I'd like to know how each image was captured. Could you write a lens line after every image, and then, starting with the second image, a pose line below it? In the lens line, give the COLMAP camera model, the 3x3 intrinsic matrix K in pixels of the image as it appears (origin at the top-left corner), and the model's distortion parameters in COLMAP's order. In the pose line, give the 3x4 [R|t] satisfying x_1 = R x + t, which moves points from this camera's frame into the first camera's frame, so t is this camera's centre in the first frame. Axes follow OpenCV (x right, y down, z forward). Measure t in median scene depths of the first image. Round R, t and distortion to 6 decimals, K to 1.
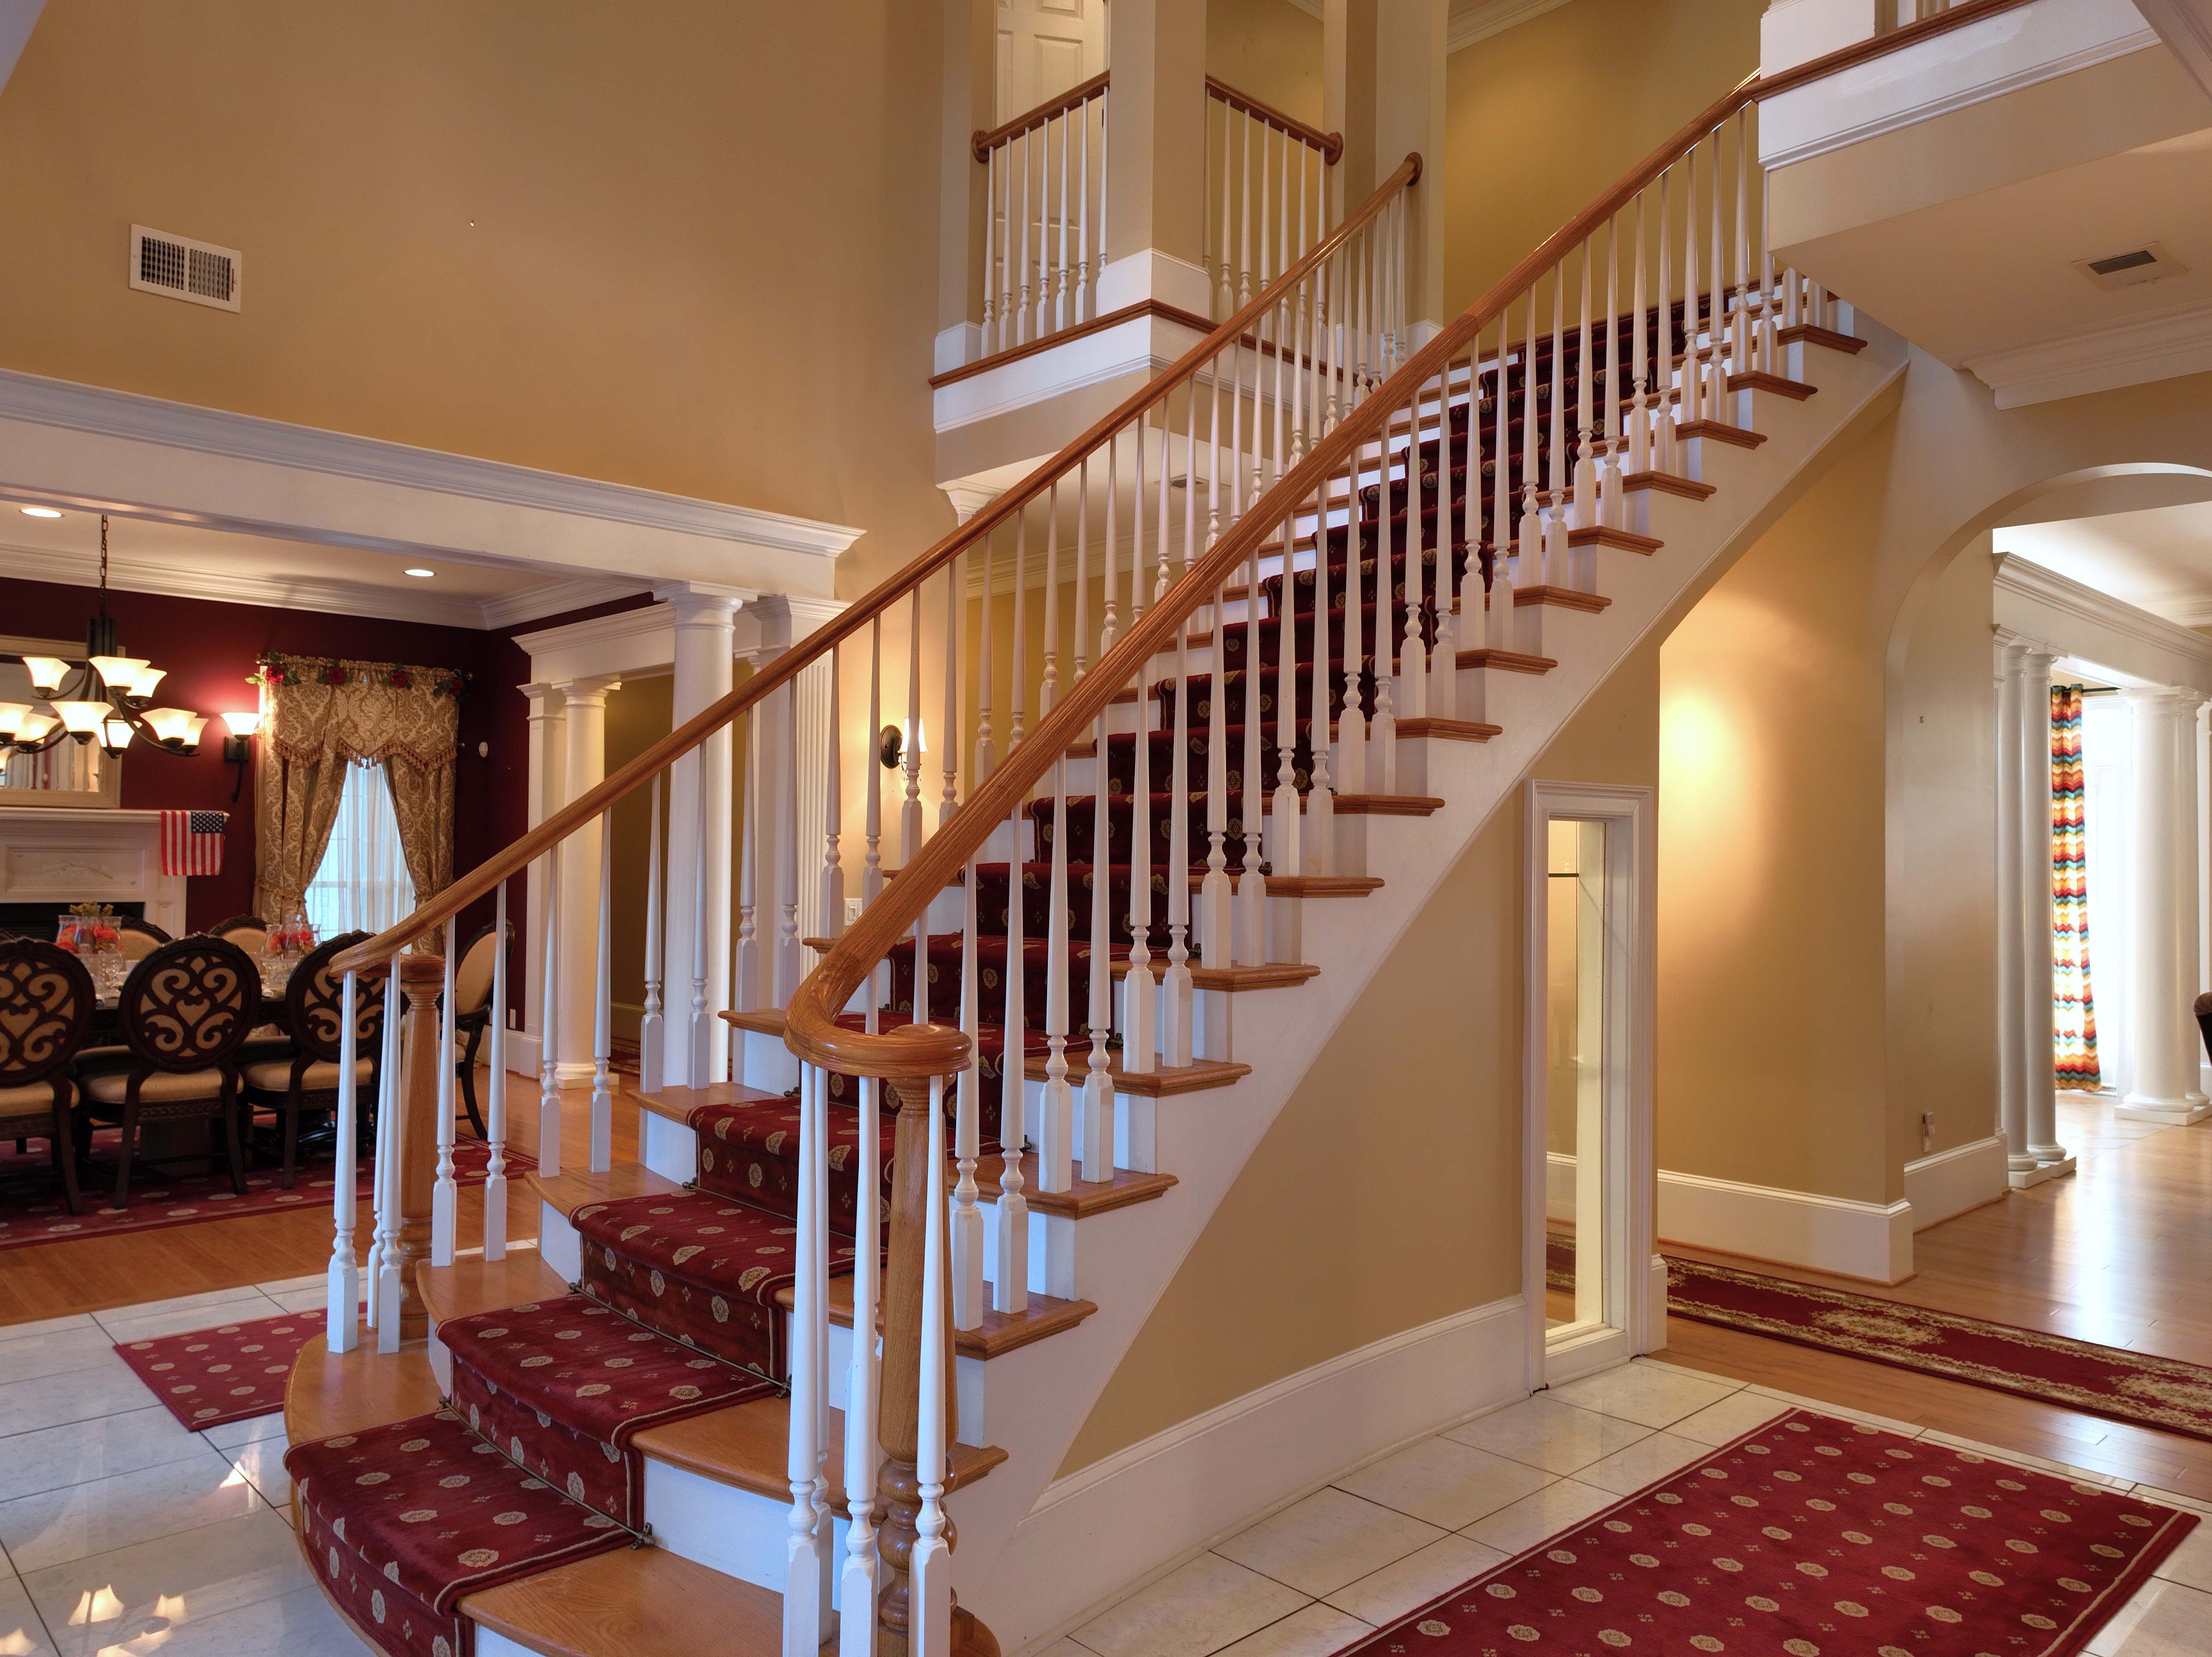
lens RADIAL K [[1559.4, 0, 1106.0], [0, 1559.4, 828.5], [0, 0, 1]] dist [-0.012429, 0.033979]
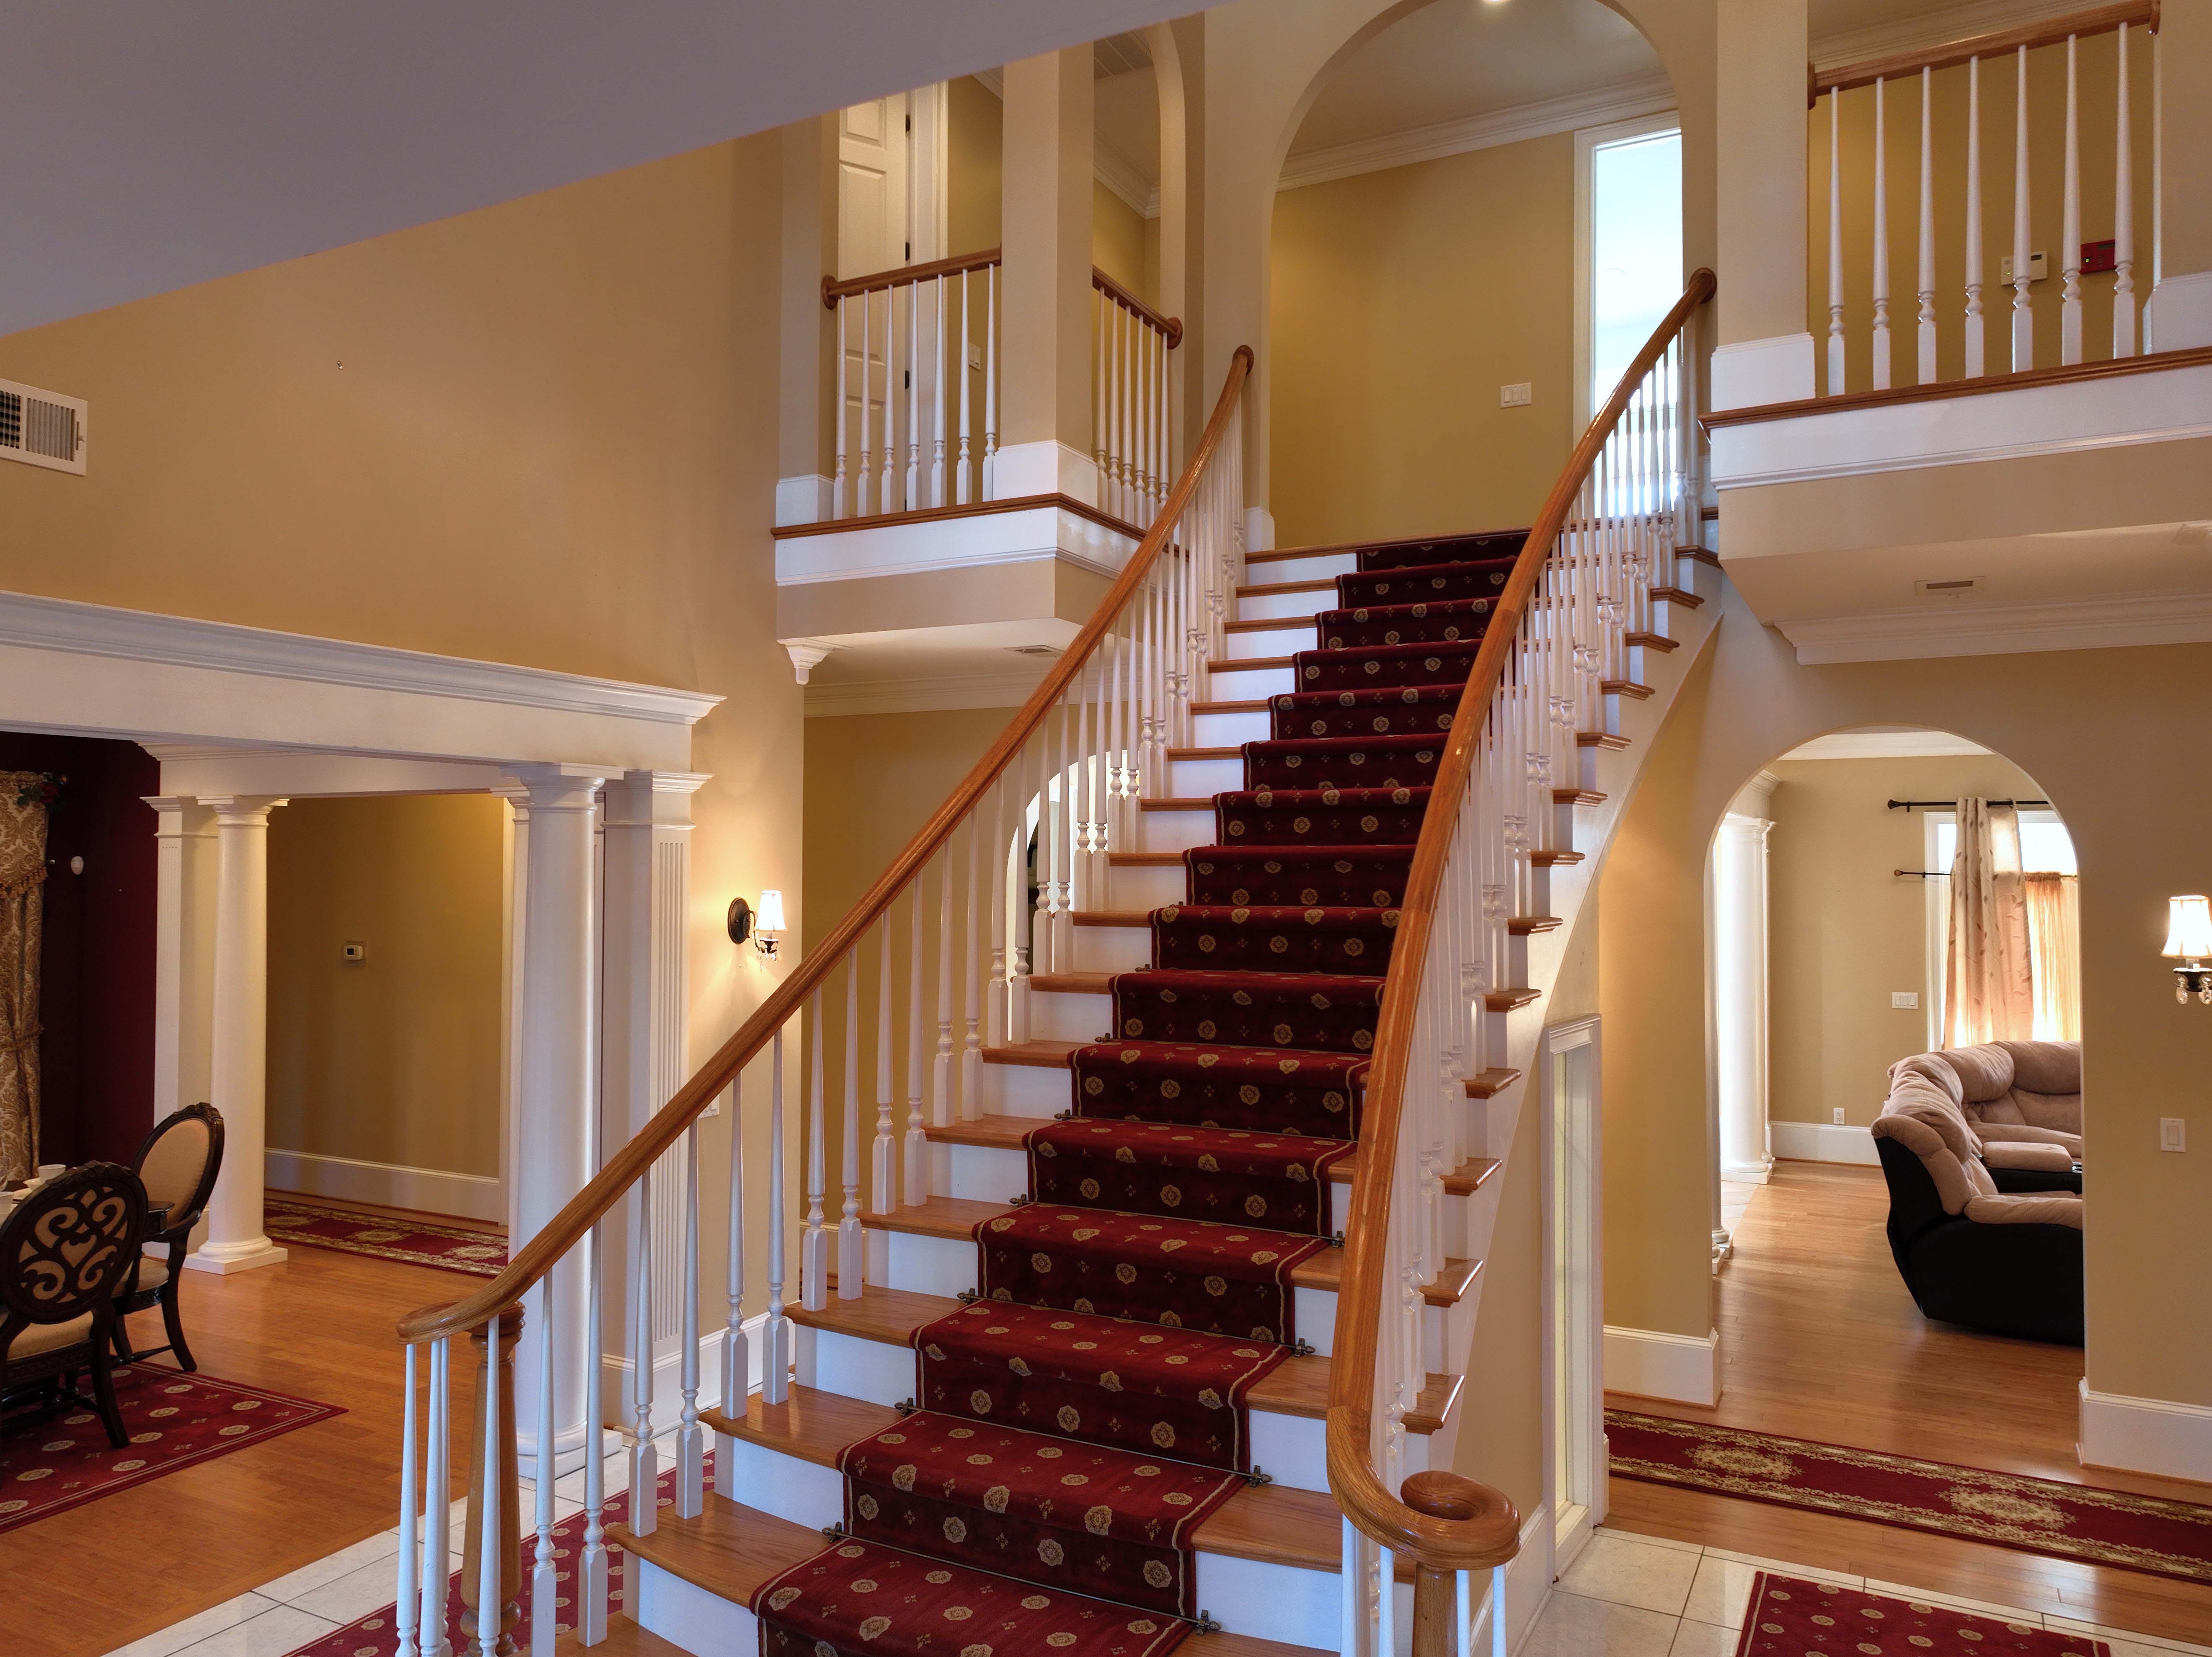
lens RADIAL K [[1555.1, 0, 1106.0], [0, 1555.1, 828.5], [0, 0, 1]] dist [0.000276, 0.024710]
pose [[0.945688, -0.000867, 0.325073, -0.230098], [0.001834, 0.999995, -0.002668, -0.103618], [-0.325069, 0.003120, 0.945685, 0.036934]]
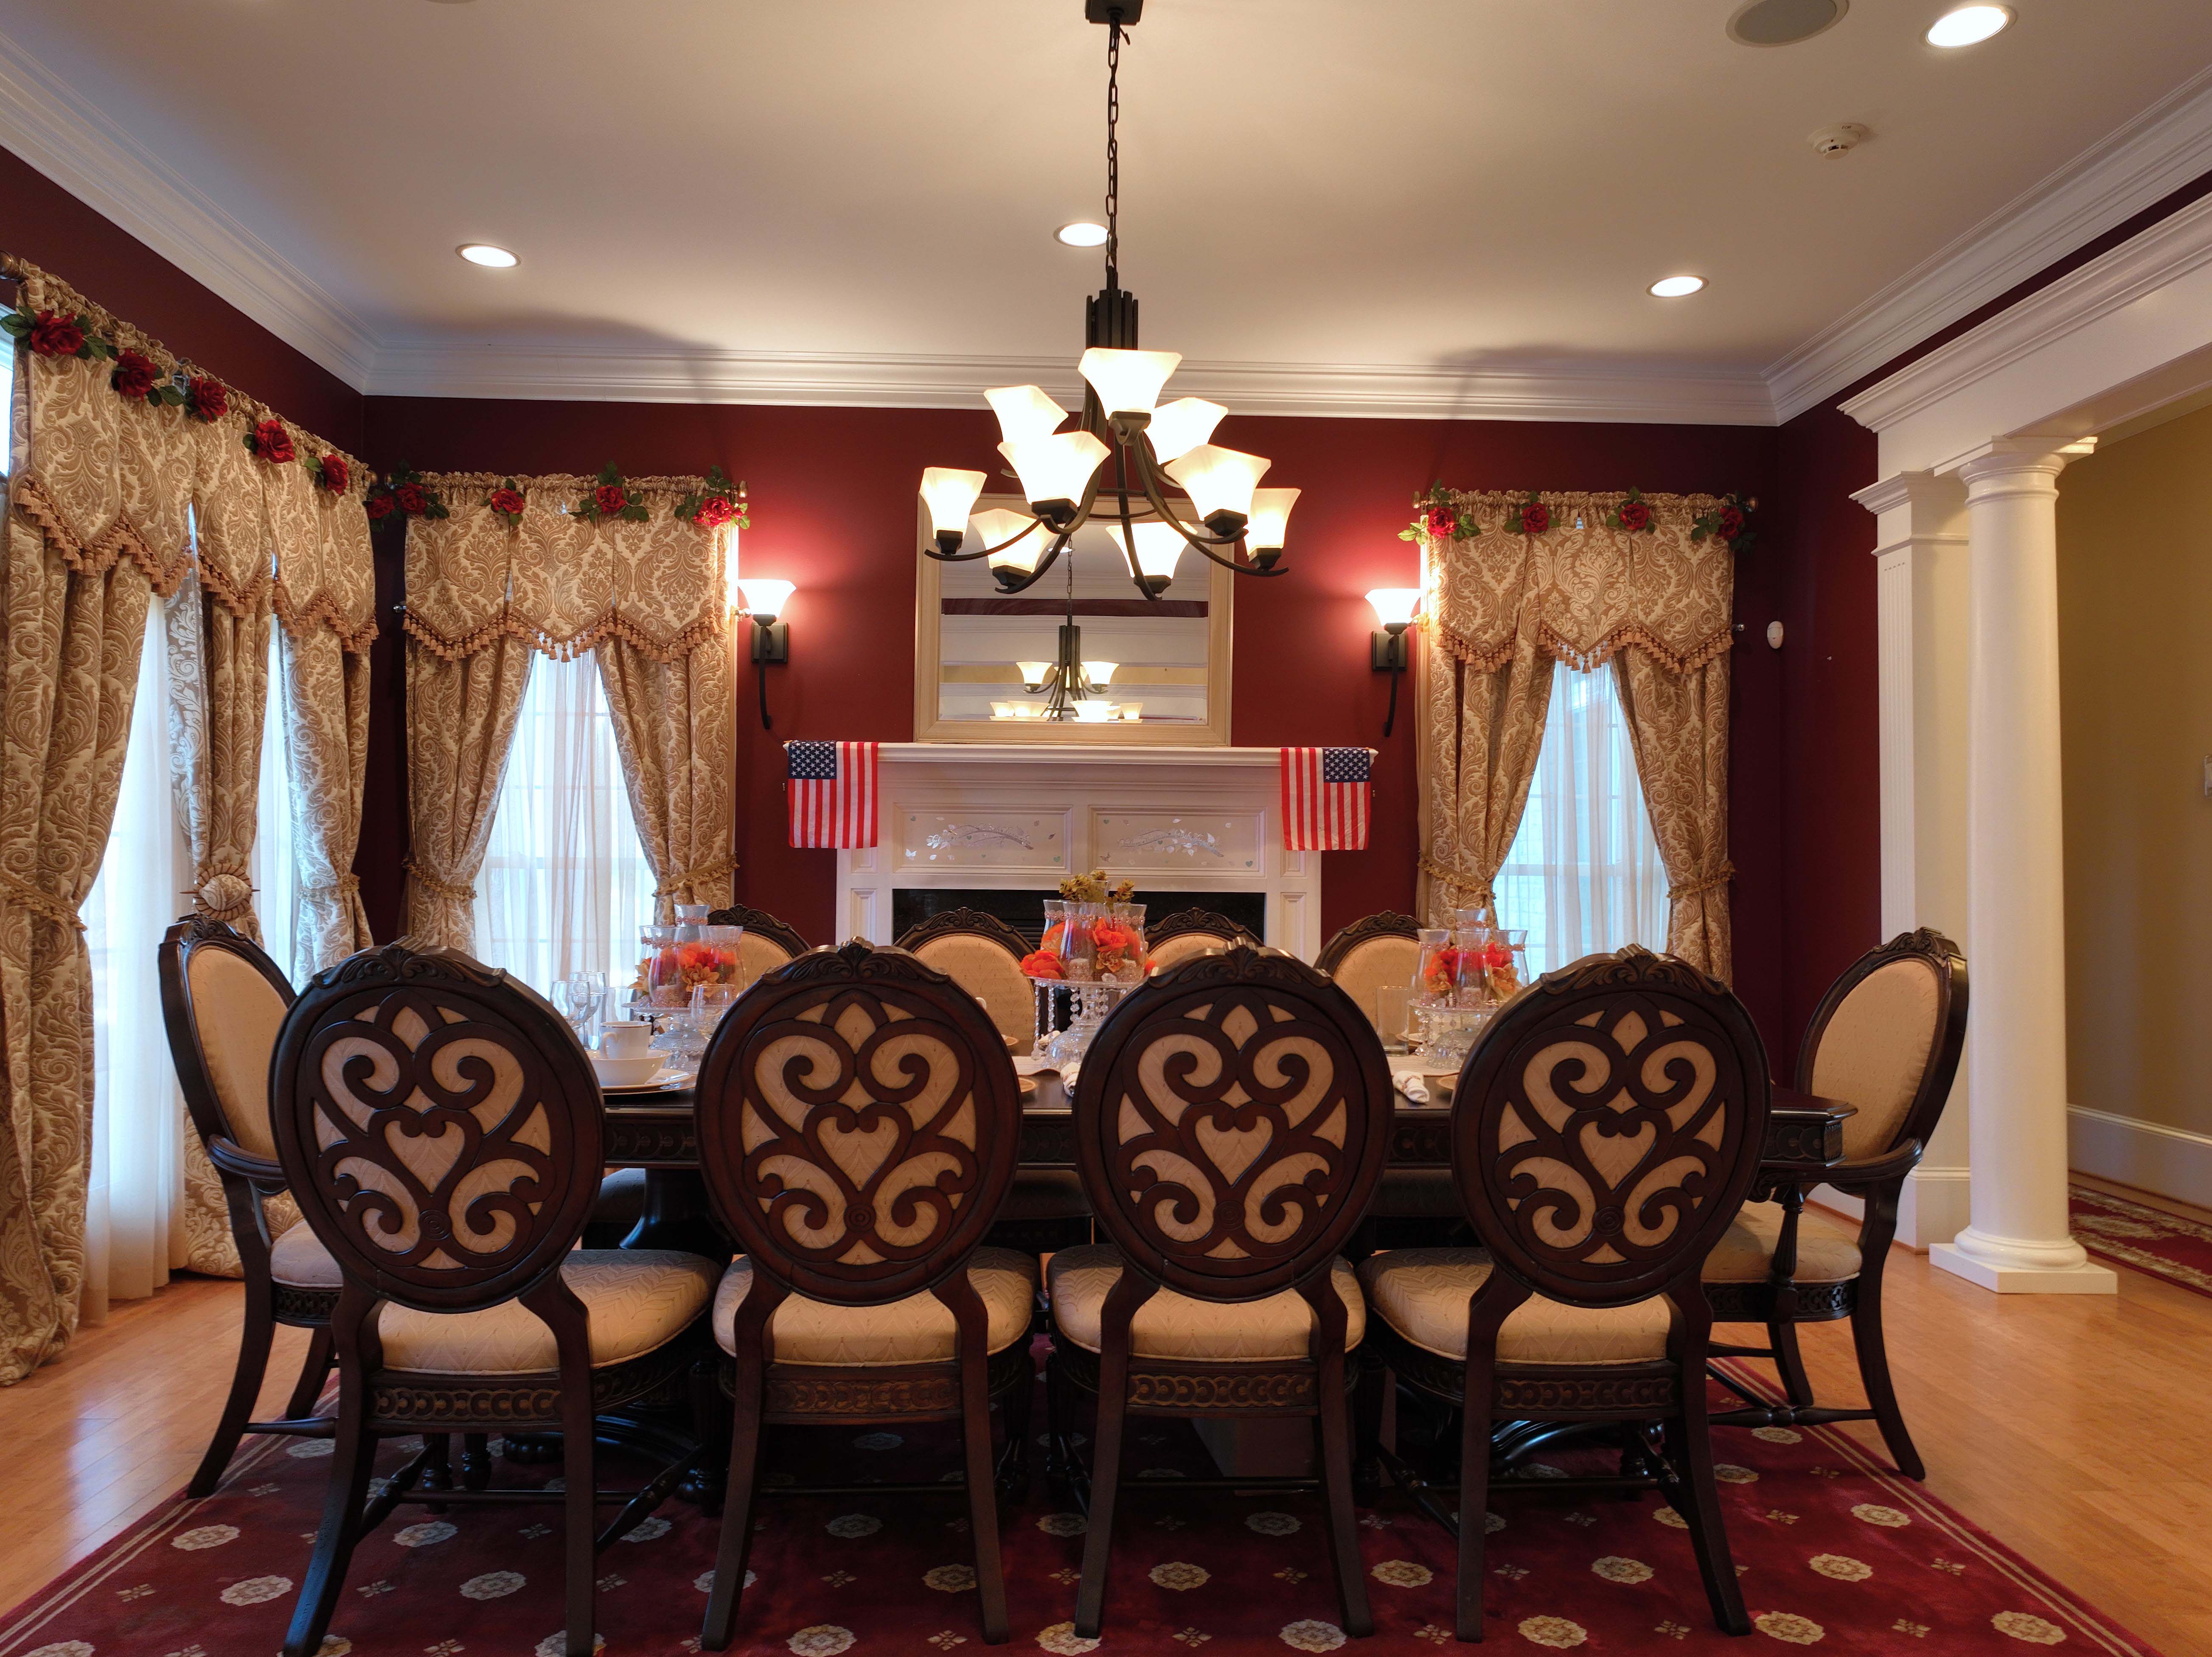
lens RADIAL K [[1587.6, 0, 1106.0], [0, 1587.6, 828.5], [0, 0, 1]] dist [-0.016311, 0.035785]
pose [[0.756460, -0.022416, -0.653656, -0.320909], [0.013812, 0.999737, -0.018300, 0.041877], [0.653894, 0.004815, 0.756571, 0.622233]]
